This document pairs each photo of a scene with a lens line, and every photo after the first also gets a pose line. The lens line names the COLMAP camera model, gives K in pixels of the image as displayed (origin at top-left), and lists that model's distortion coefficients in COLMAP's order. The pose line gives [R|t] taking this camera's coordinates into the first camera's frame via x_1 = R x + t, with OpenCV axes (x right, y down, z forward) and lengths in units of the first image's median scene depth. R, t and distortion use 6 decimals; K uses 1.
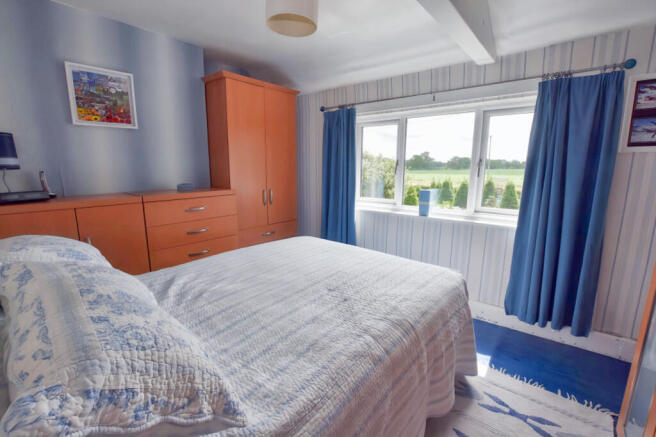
lens RADIAL K [[297.9, 0, 326.2], [0, 297.9, 221.4], [0, 0, 1]] dist [-0.026254, -0.000020]
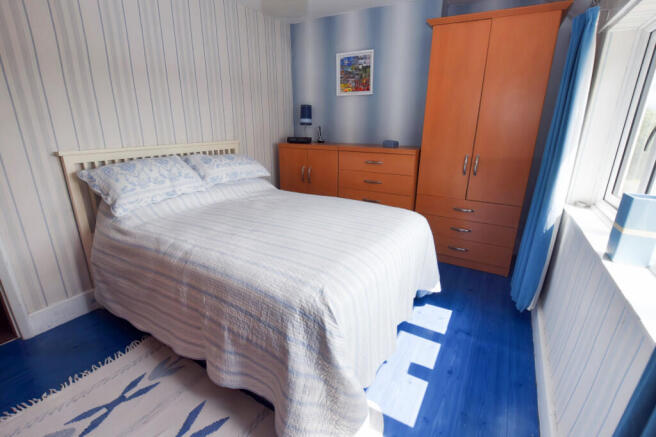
lens RADIAL K [[297.9, 0, 326.2], [0, 297.9, 221.4], [0, 0, 1]] dist [-0.026254, -0.000020]
pose [[0.152409, 0.307790, -0.939168, 0.765386], [-0.190018, 0.941666, 0.277773, -0.123764], [0.969879, 0.136123, 0.202004, 0.675393]]
